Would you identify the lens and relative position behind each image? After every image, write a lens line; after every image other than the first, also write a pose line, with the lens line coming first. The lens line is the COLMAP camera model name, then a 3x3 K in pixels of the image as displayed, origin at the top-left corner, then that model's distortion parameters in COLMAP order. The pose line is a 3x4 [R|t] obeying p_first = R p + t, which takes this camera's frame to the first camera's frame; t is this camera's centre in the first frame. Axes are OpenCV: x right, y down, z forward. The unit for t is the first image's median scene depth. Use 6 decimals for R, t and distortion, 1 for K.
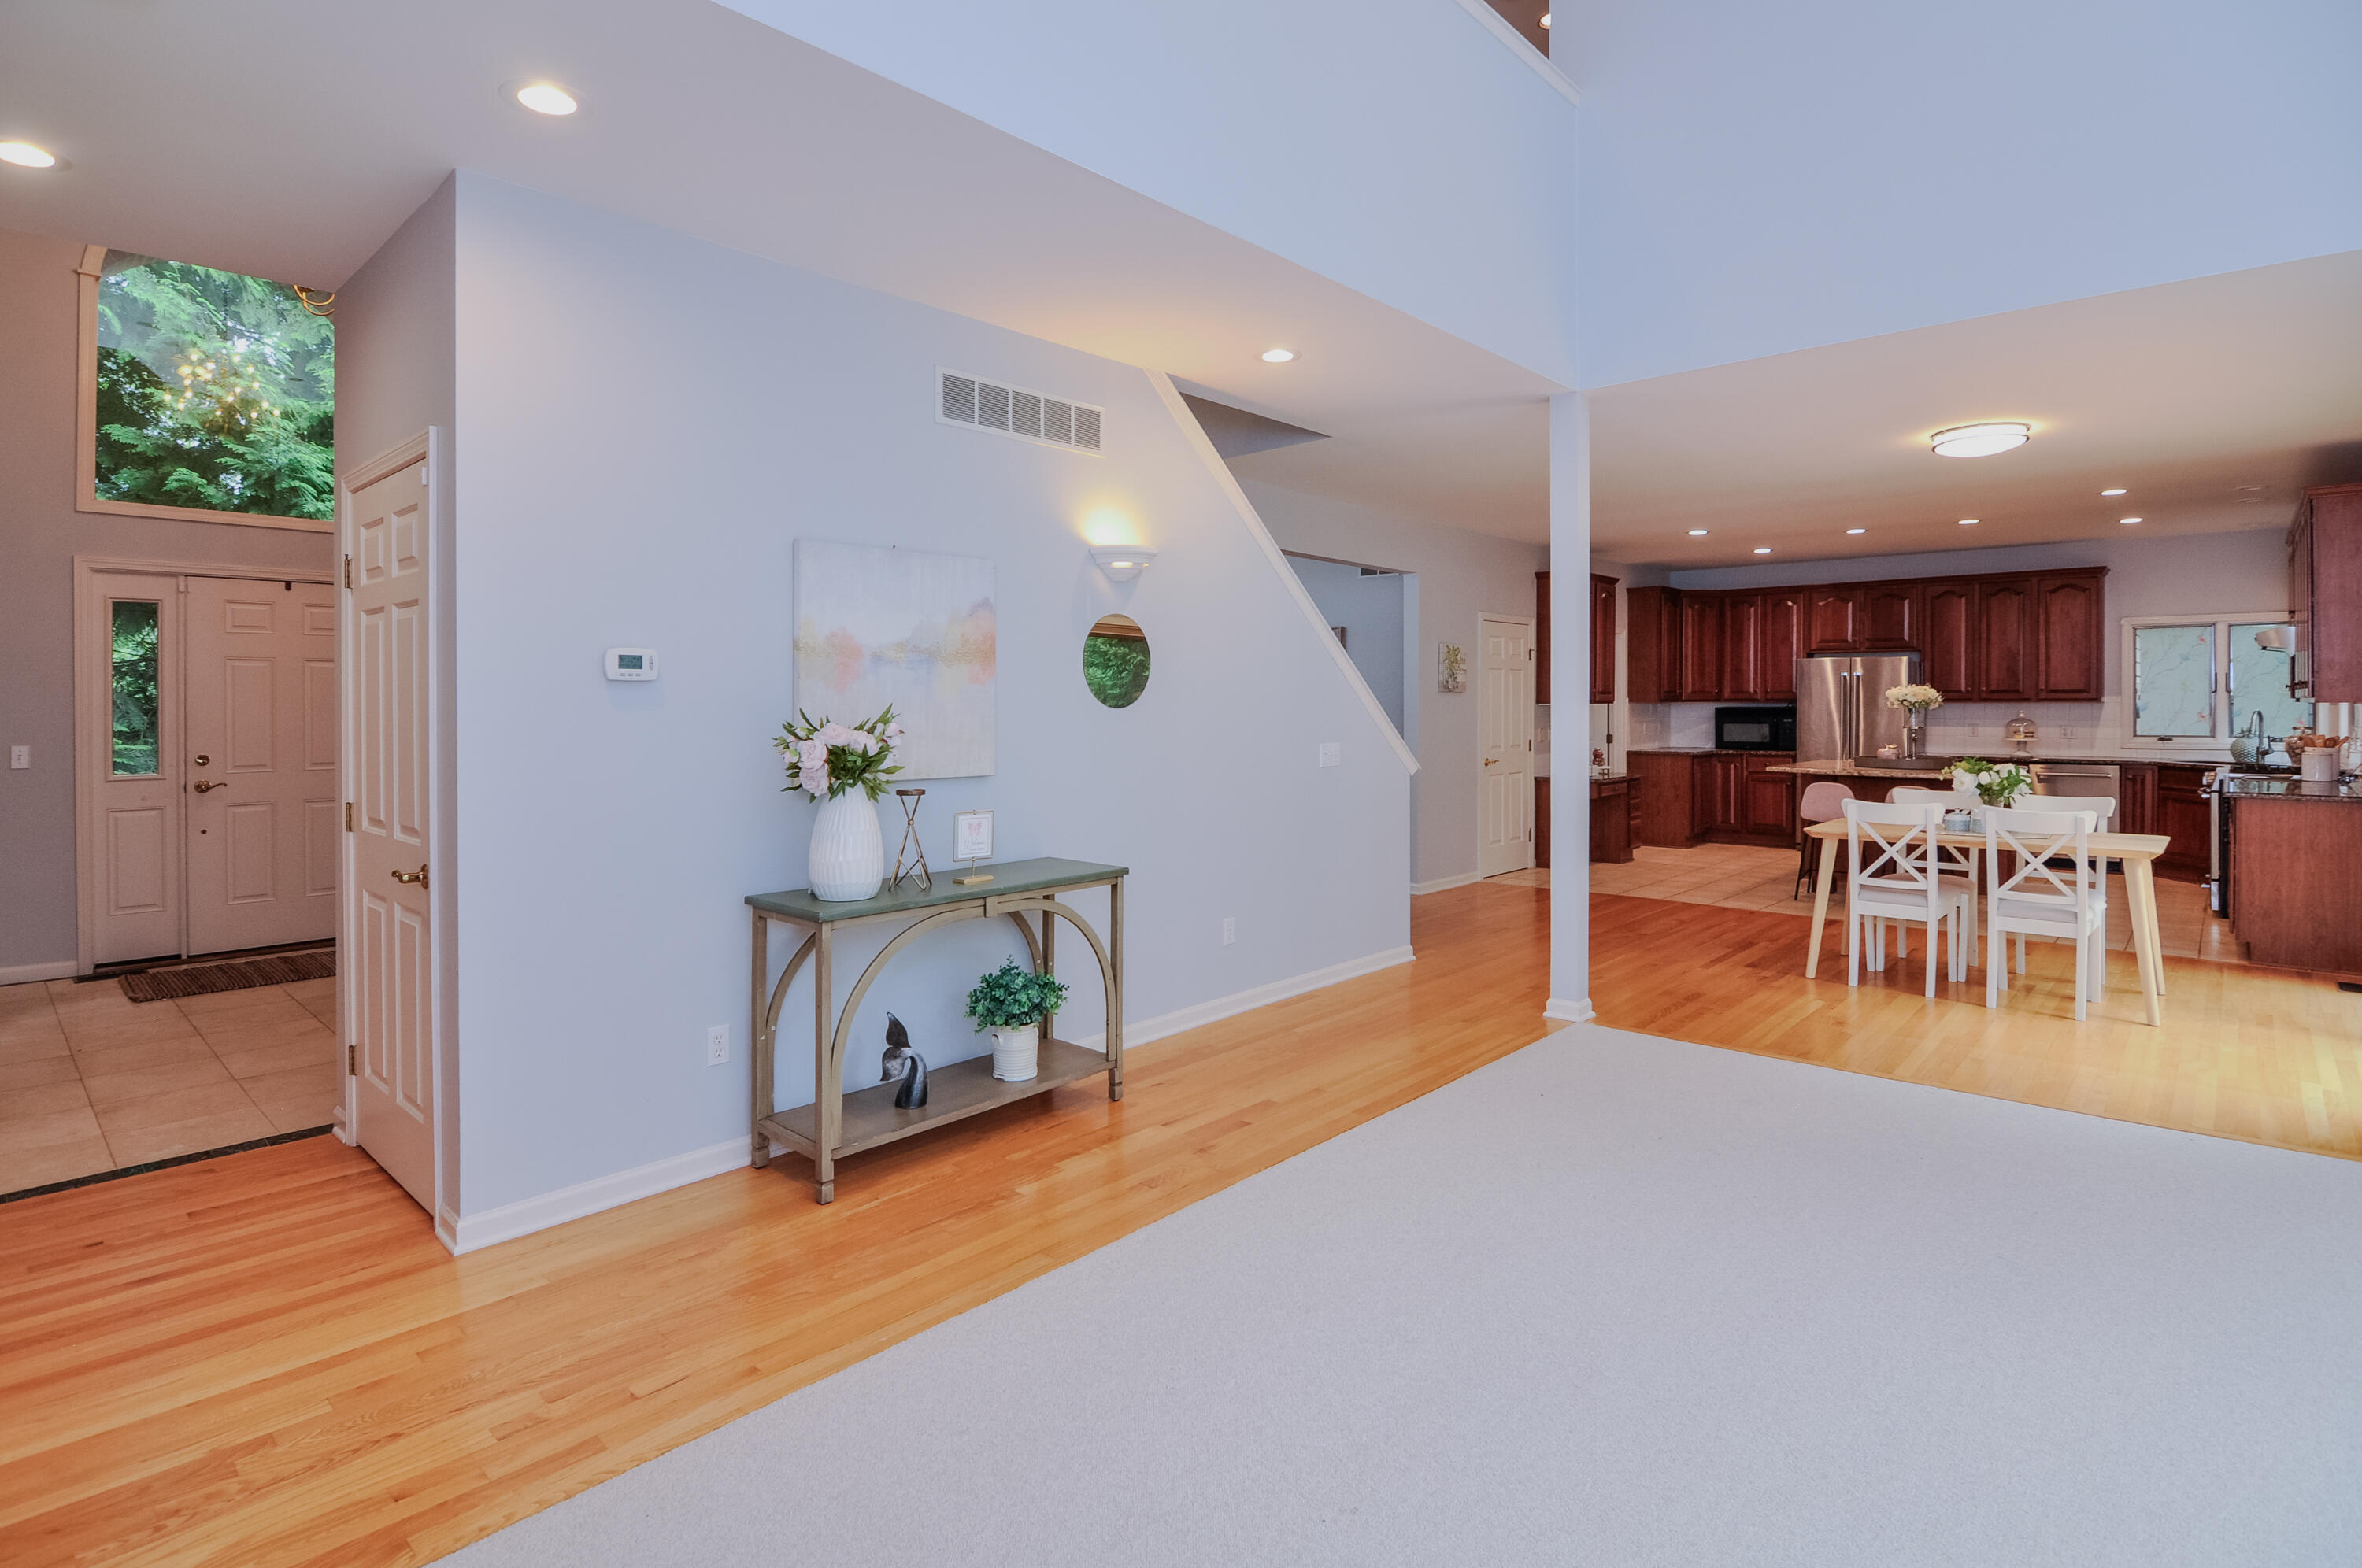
lens RADIAL K [[1163.0, 0, 1168.4], [0, 1163.0, 716.4], [0, 0, 1]] dist [-0.000539, -0.016423]
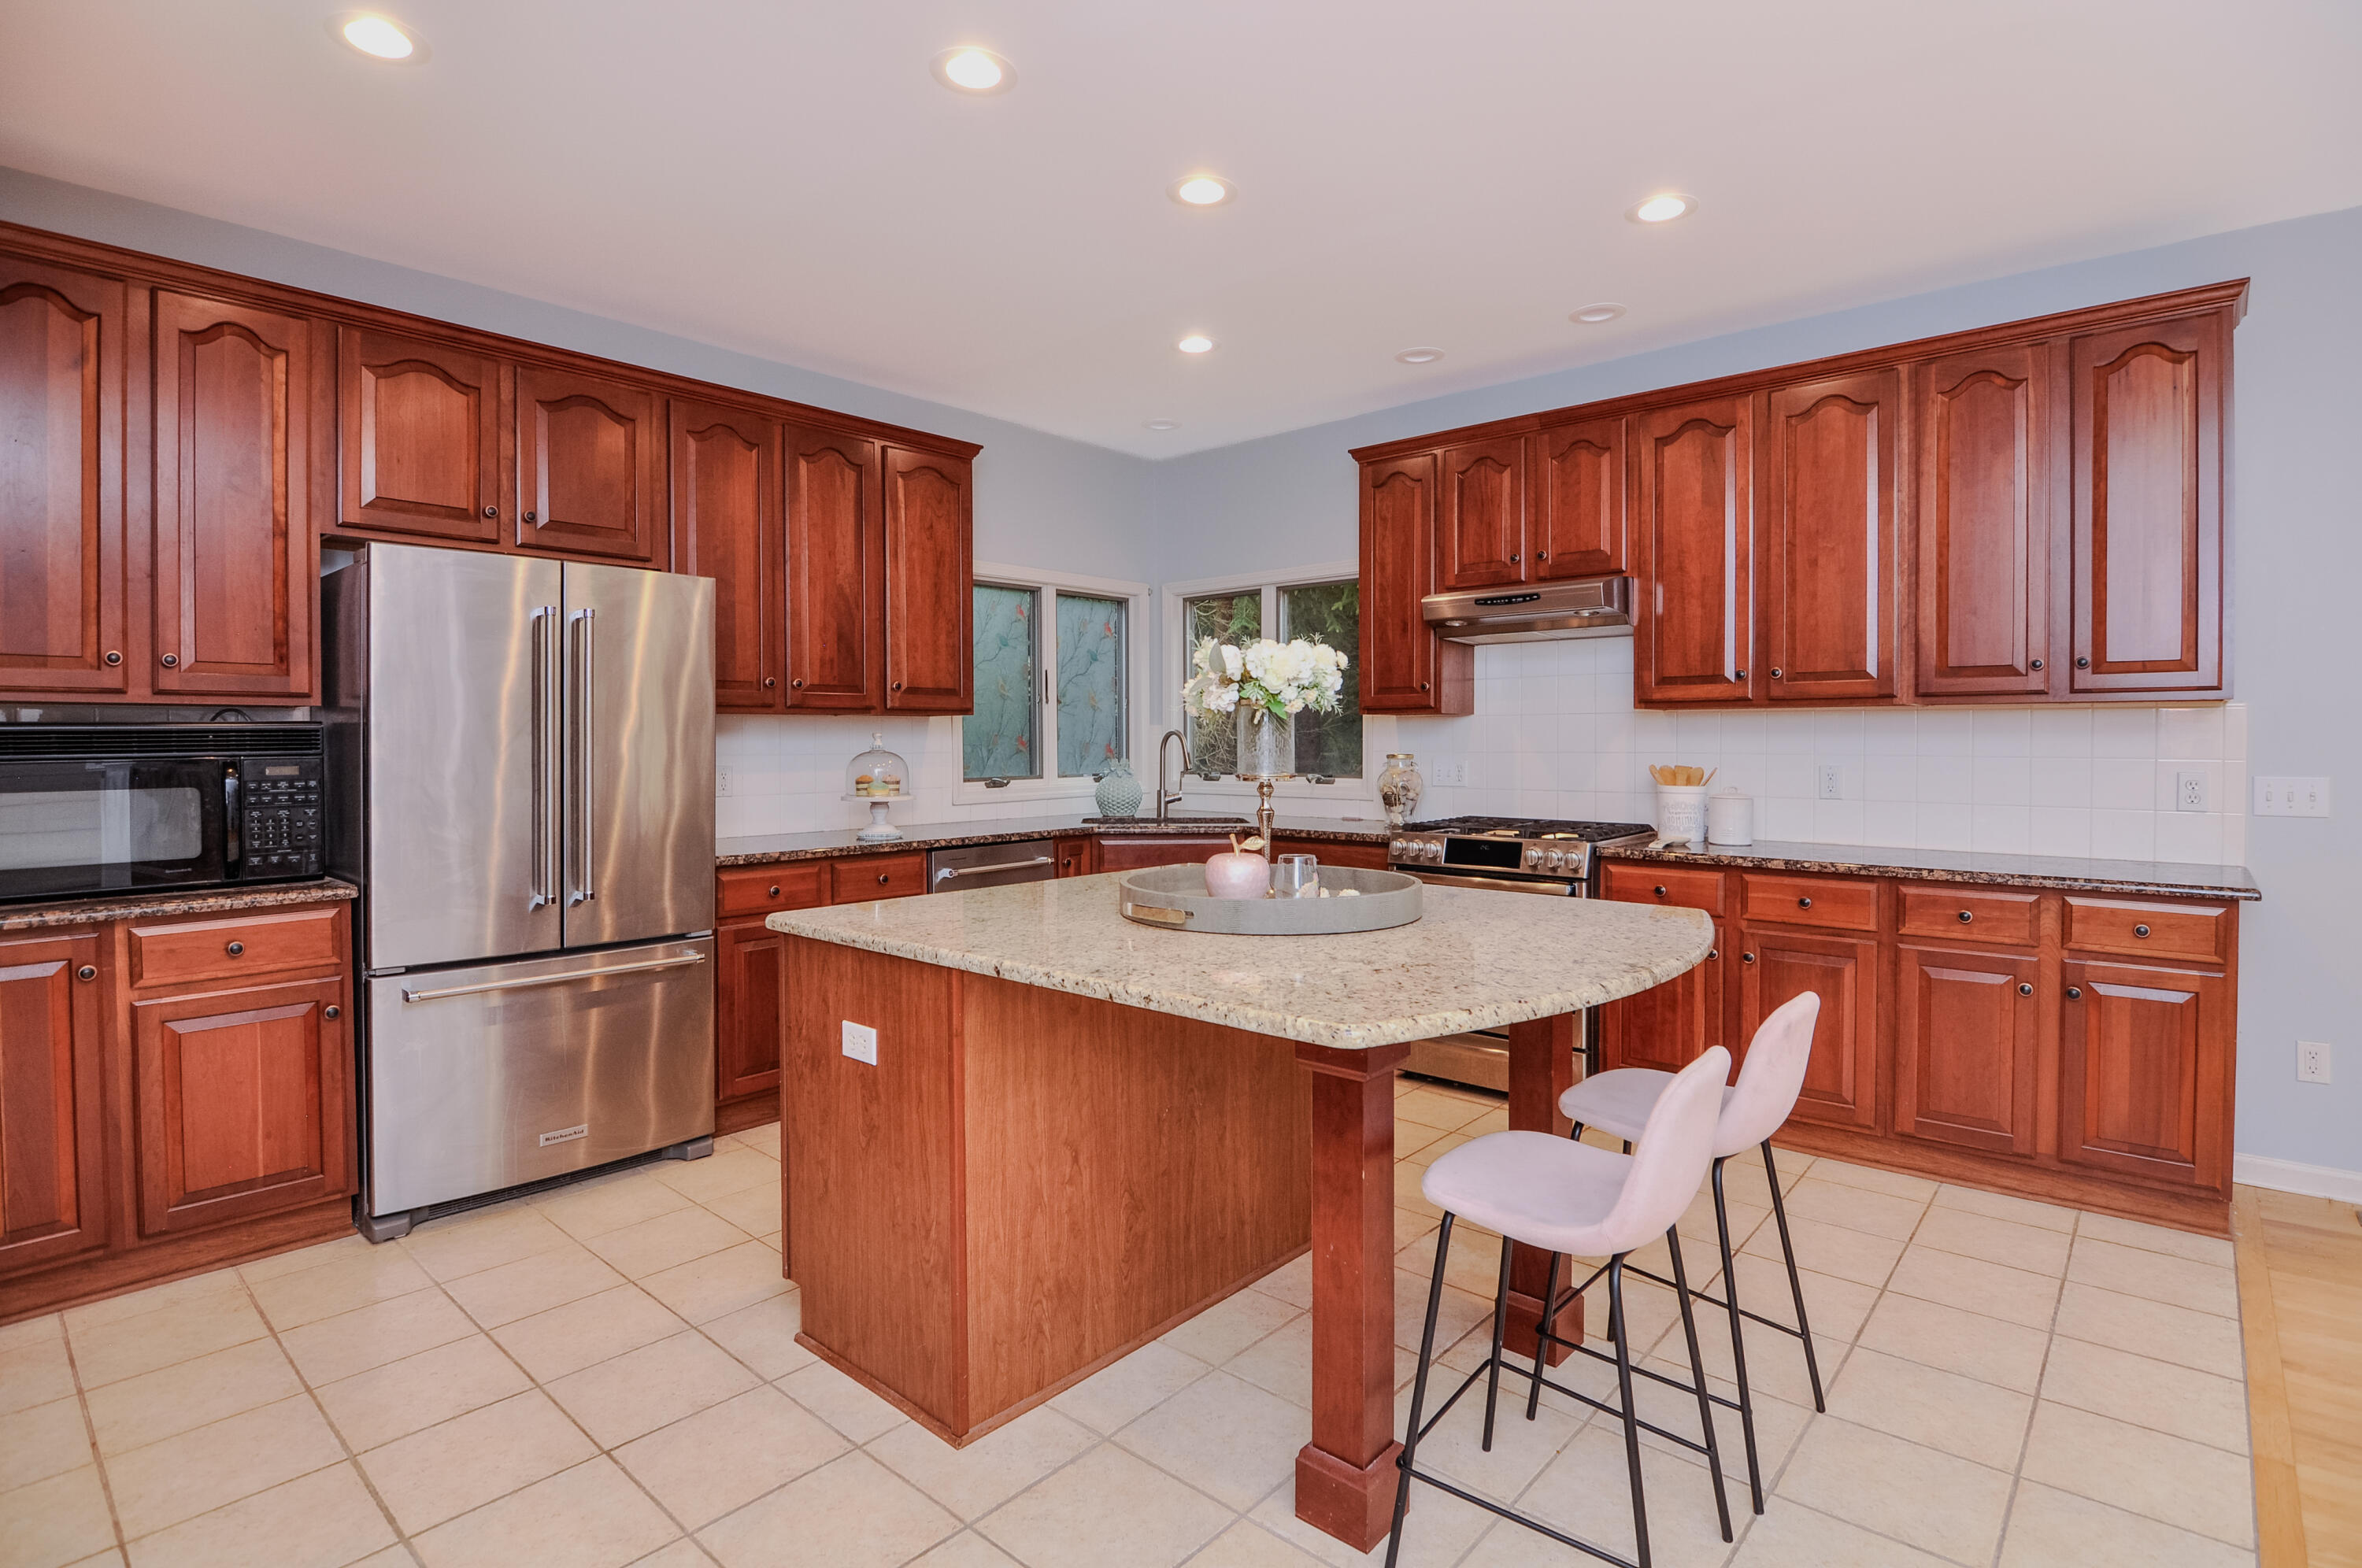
lens RADIAL K [[1154.7, 0, 1179.9], [0, 1154.7, 754.8], [0, 0, 1]] dist [-0.013373, -0.001477]
pose [[-0.019434, -0.011796, 0.999742, 0.290299], [0.016207, 0.999795, 0.012112, 0.000100], [-0.999680, 0.016439, -0.019239, 0.878931]]
